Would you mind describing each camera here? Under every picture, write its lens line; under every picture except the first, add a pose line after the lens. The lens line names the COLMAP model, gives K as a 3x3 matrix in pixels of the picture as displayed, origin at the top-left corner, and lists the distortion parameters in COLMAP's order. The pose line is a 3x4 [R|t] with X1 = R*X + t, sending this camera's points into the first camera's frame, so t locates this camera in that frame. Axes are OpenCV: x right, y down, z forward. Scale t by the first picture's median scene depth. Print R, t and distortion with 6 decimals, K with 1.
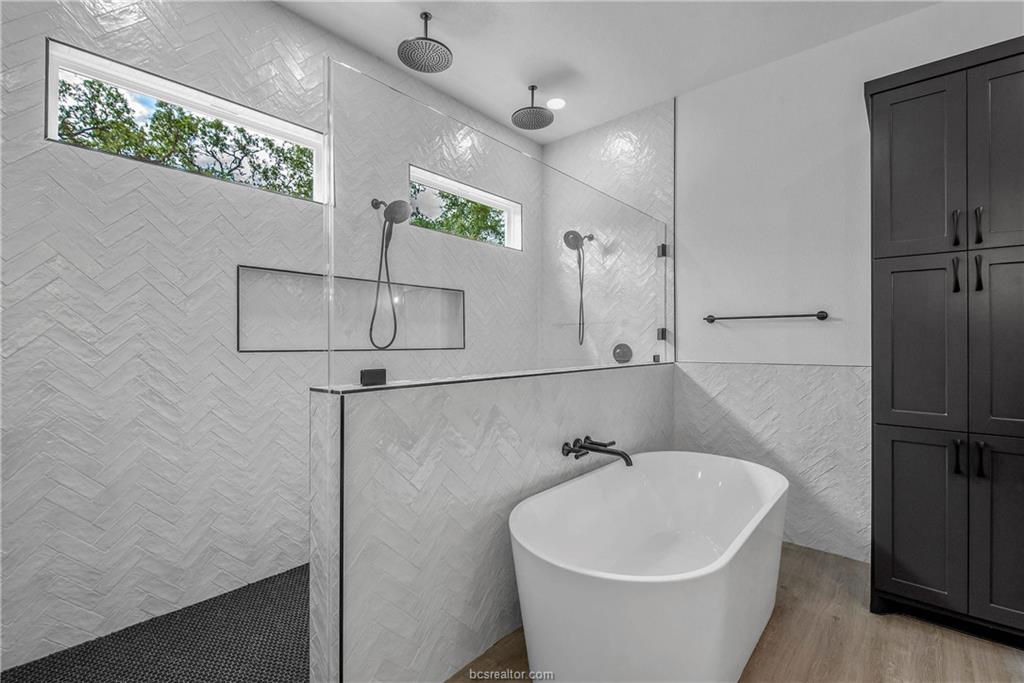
lens RADIAL K [[446.5, 0, 575.5], [0, 446.5, 338.6], [0, 0, 1]] dist [0.016301, -0.018849]
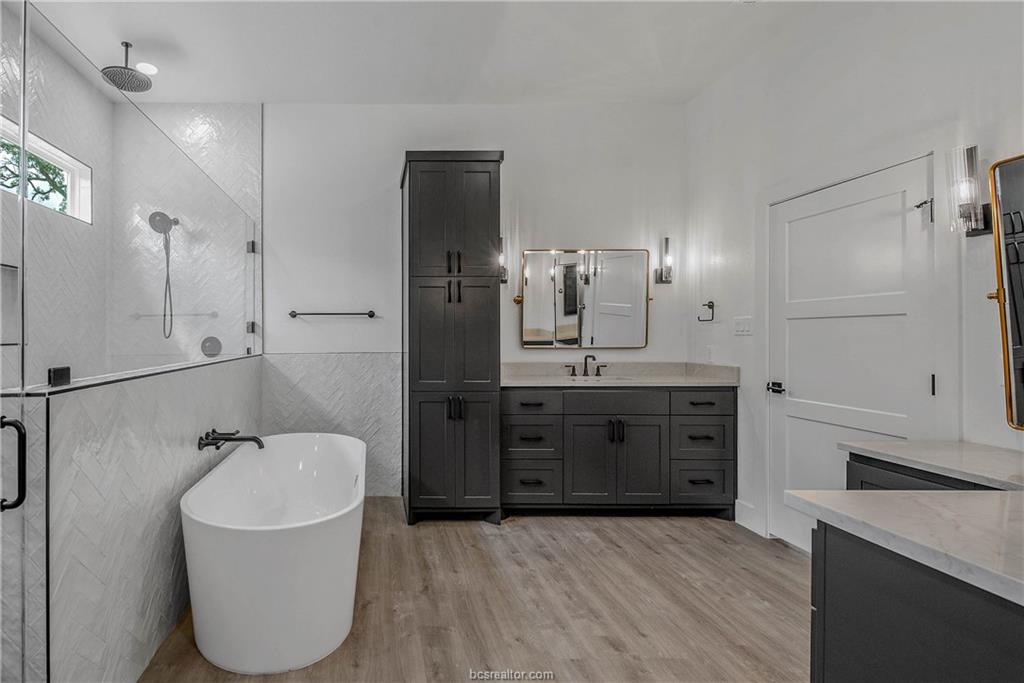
lens RADIAL K [[444.5, 0, 503.1], [0, 444.5, 331.8], [0, 0, 1]] dist [0.000624, -0.000406]
pose [[0.604367, 0.002945, 0.796701, -0.287629], [-0.003778, 0.999993, -0.000830, -0.000998], [-0.796697, -0.002508, 0.604373, -0.092545]]
